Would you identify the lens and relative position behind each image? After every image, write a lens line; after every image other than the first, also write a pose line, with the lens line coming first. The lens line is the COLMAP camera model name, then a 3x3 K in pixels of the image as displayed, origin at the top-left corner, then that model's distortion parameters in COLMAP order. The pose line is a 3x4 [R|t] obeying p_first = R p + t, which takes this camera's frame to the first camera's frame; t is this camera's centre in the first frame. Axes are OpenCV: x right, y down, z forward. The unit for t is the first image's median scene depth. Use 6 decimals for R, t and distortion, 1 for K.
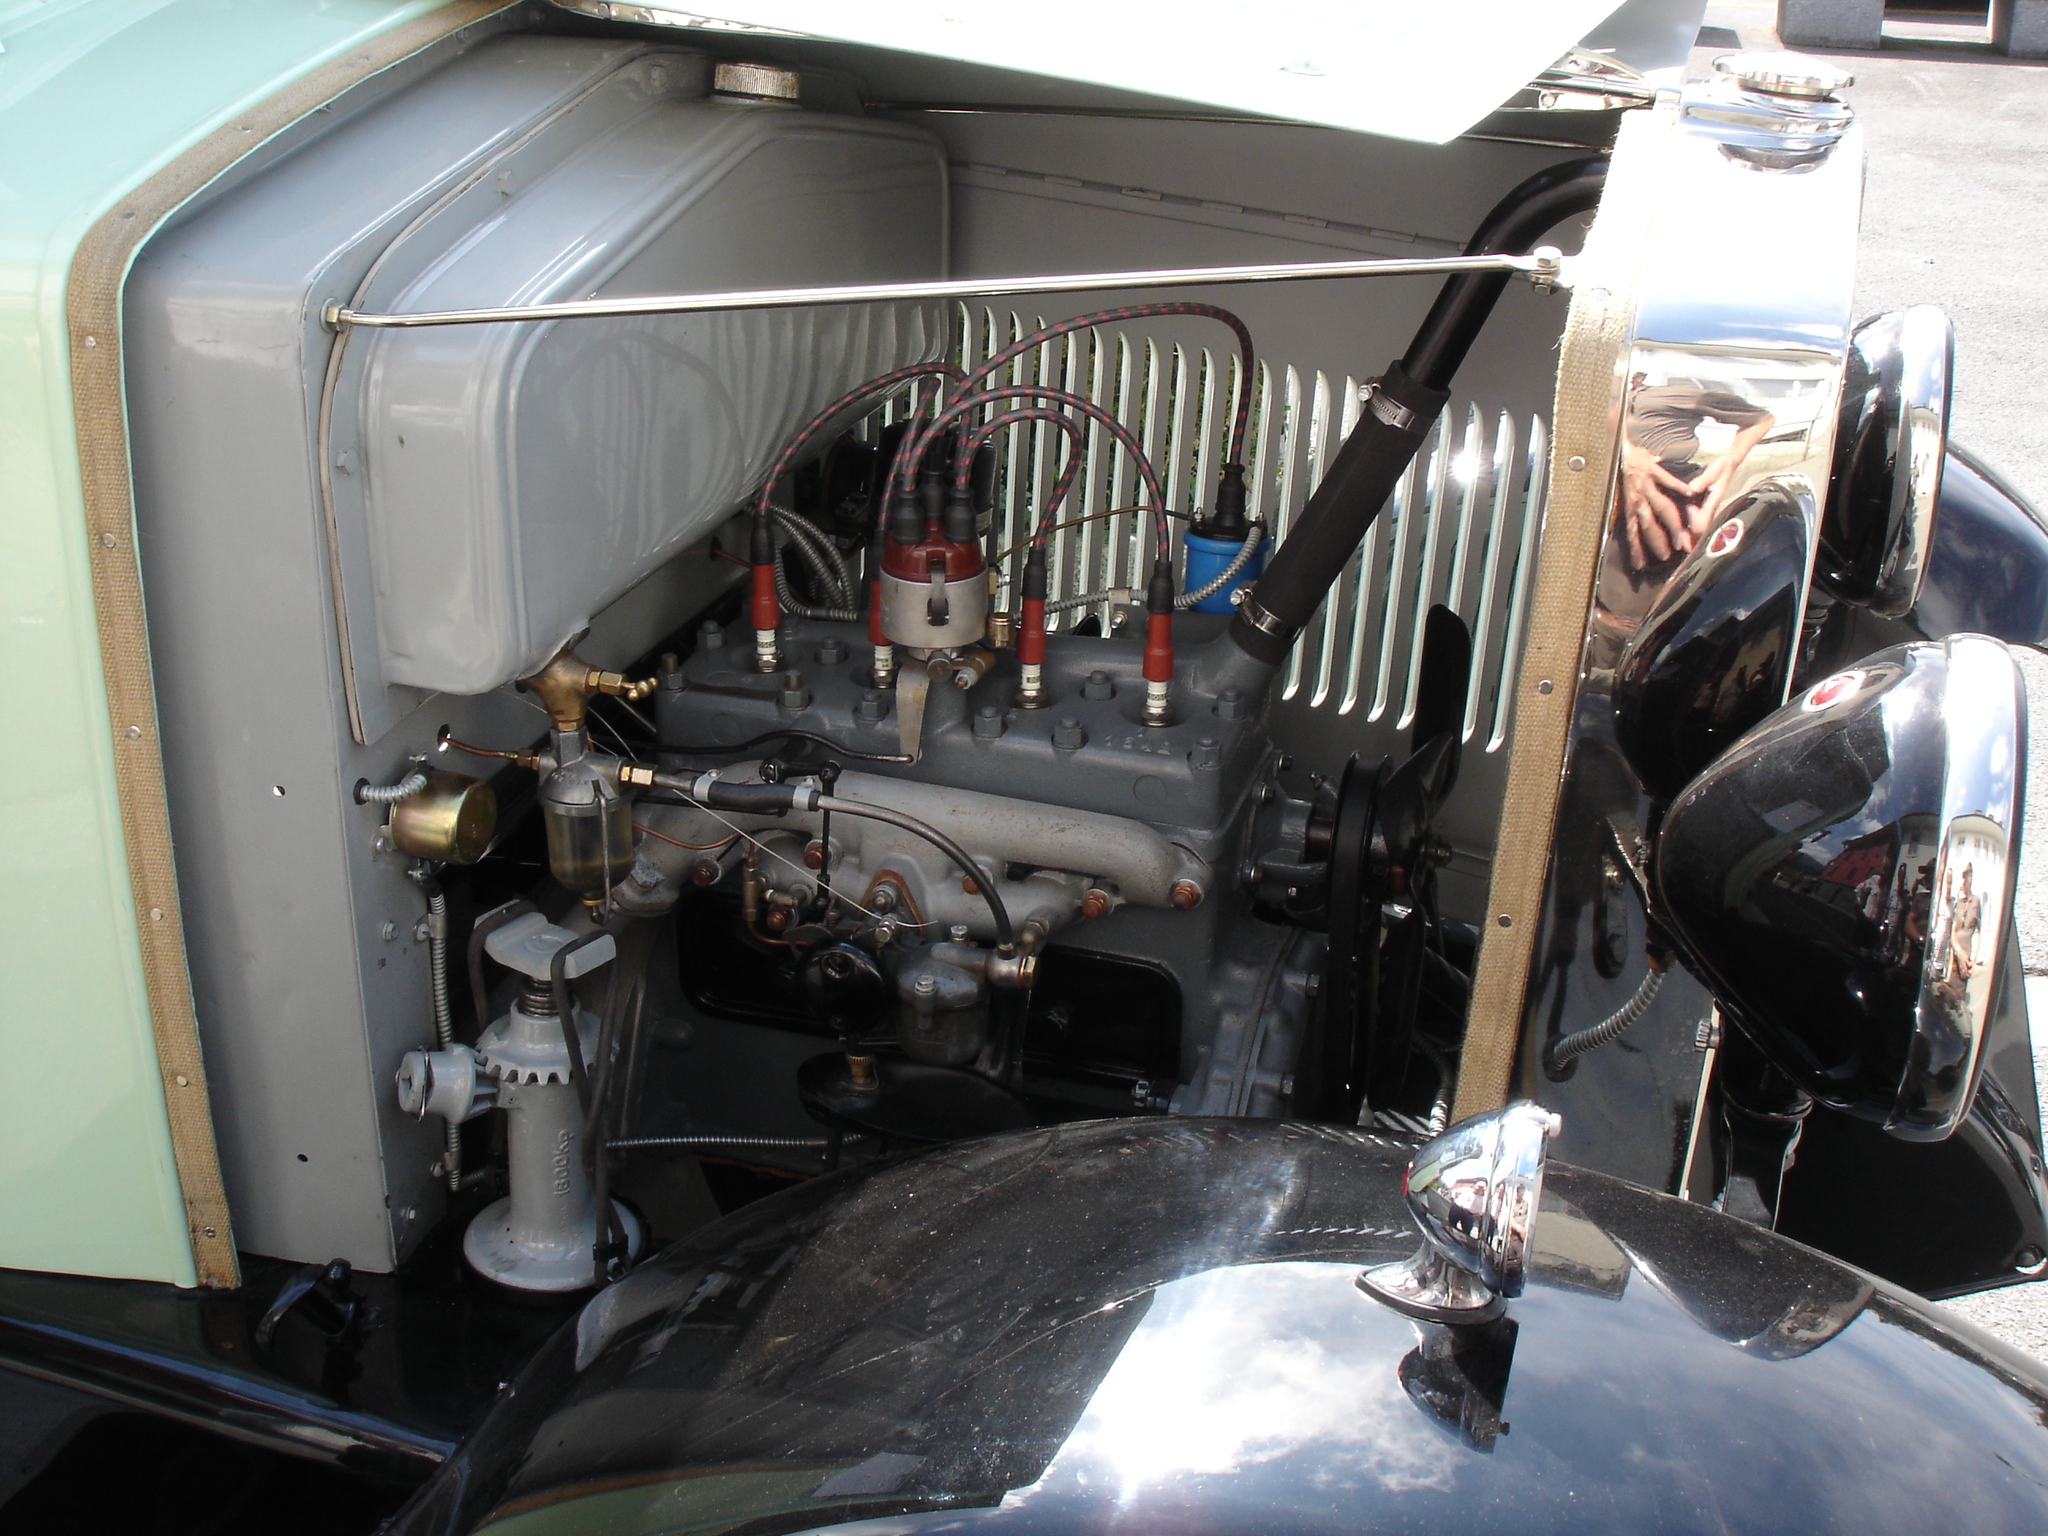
lens RADIAL K [[2305.2, 0, 1026.7], [0, 2305.2, 763.5], [0, 0, 1]] dist [-0.106133, 0.000000]
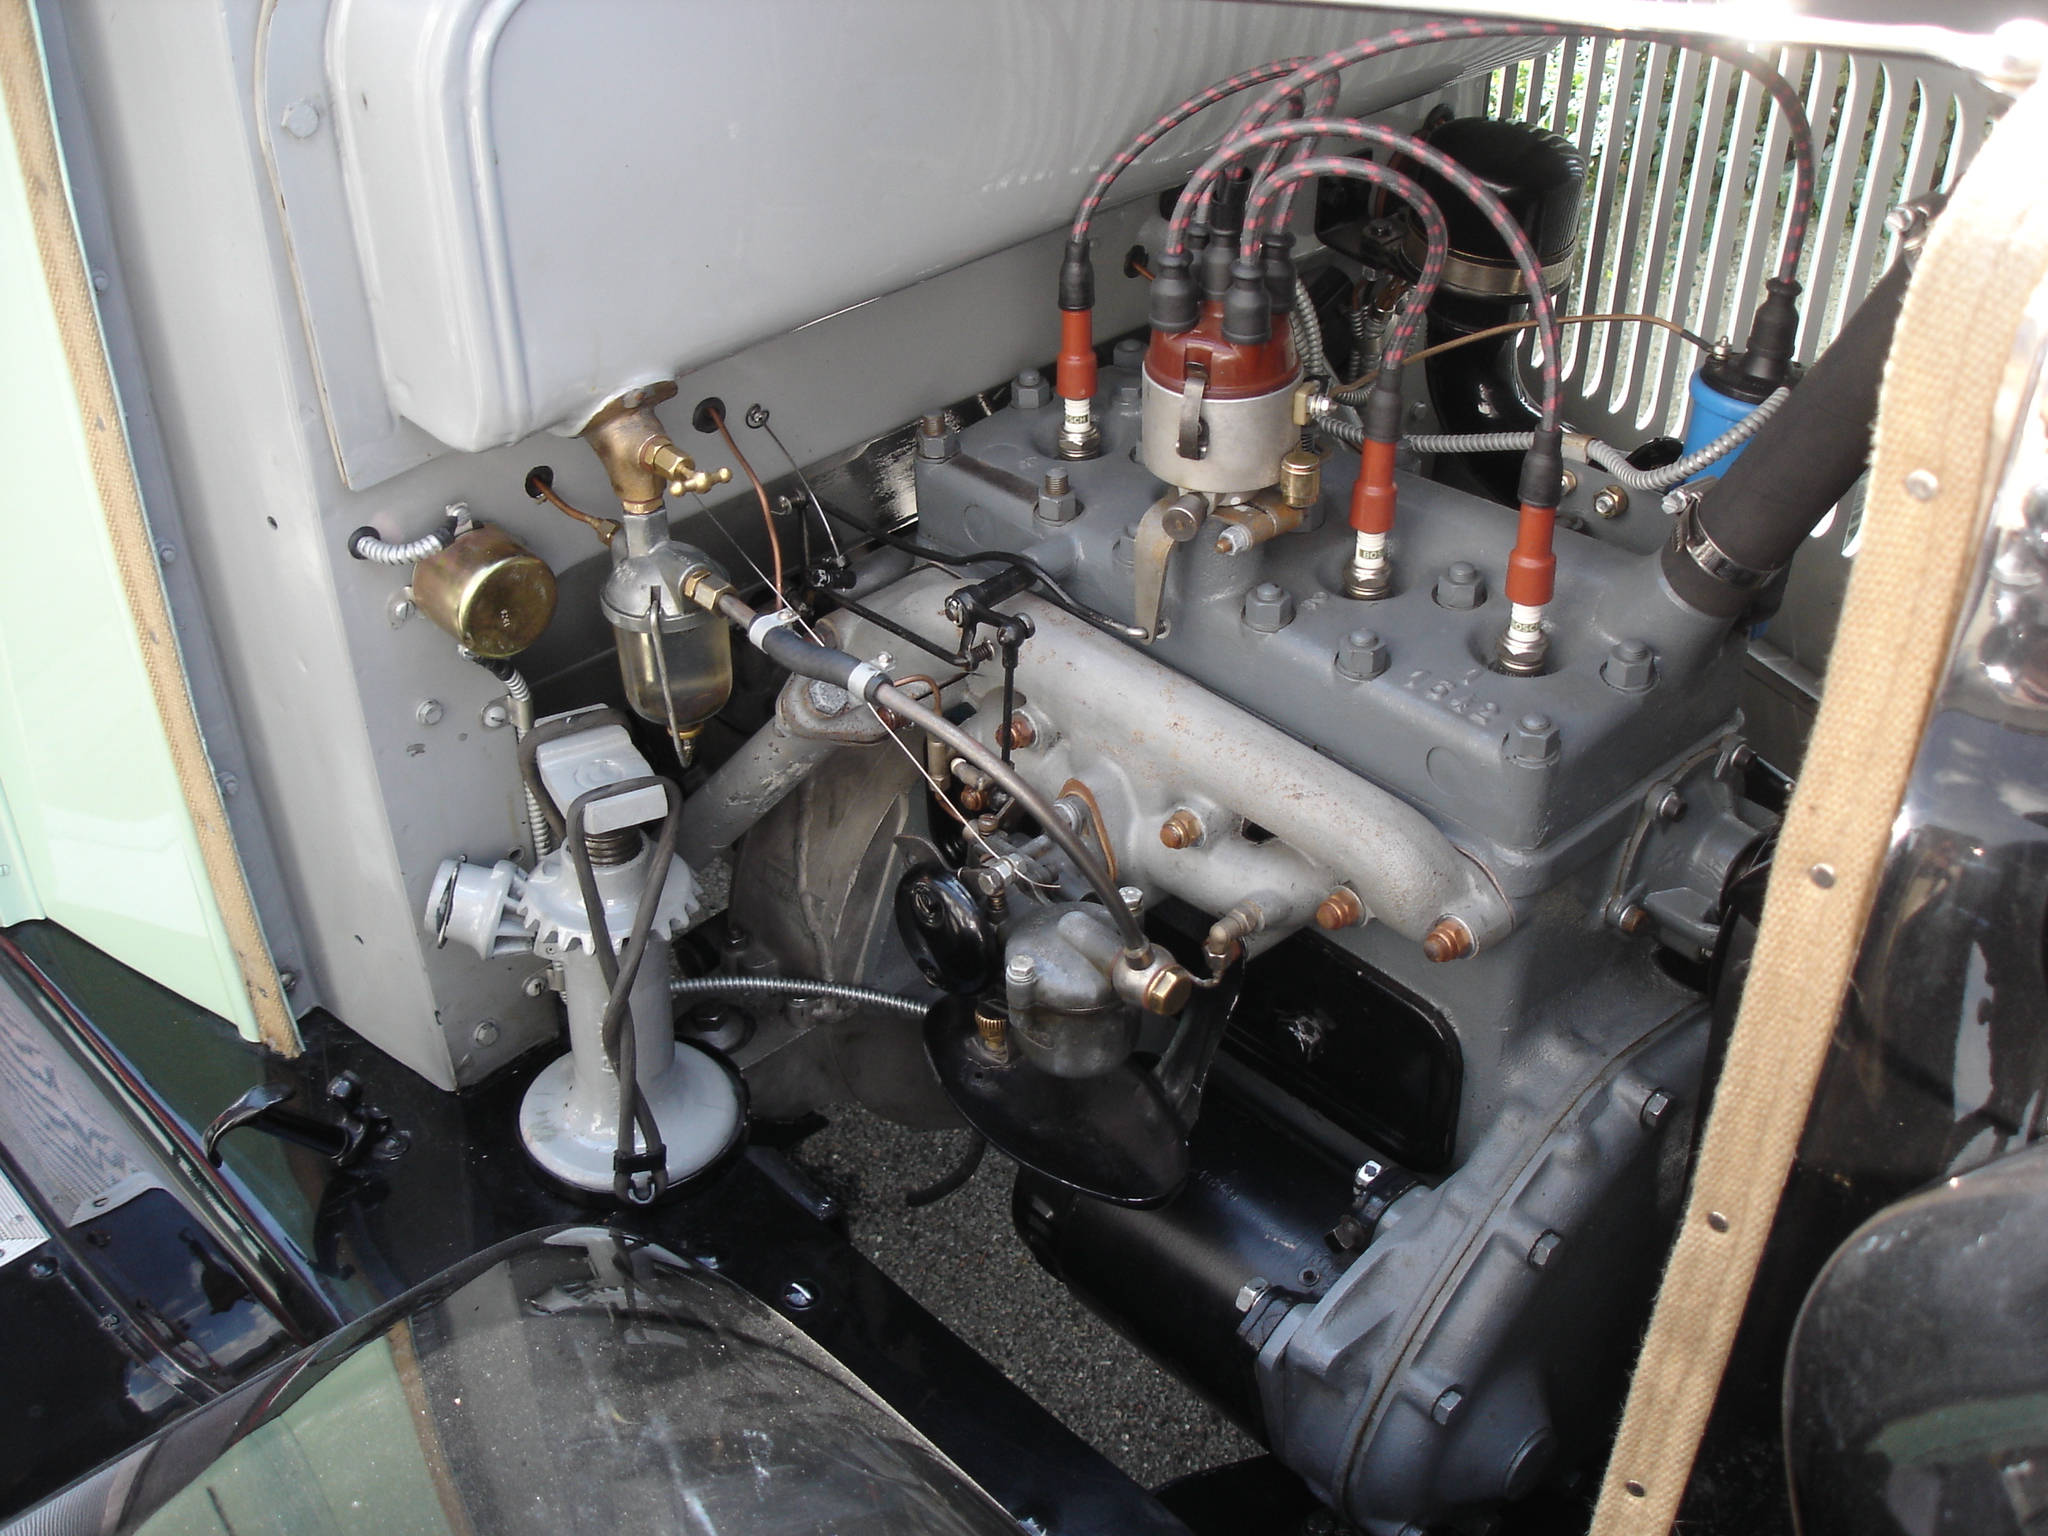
lens RADIAL K [[2305.2, 0, 1019.7], [0, 2305.2, 778.7], [0, 0, 1]] dist [-0.106133, 0.000000]
pose [[0.865435, 0.260411, -0.428029, 0.229776], [-0.175801, 0.957828, 0.227286, -0.113629], [0.469166, -0.121453, 0.874719, 0.372350]]
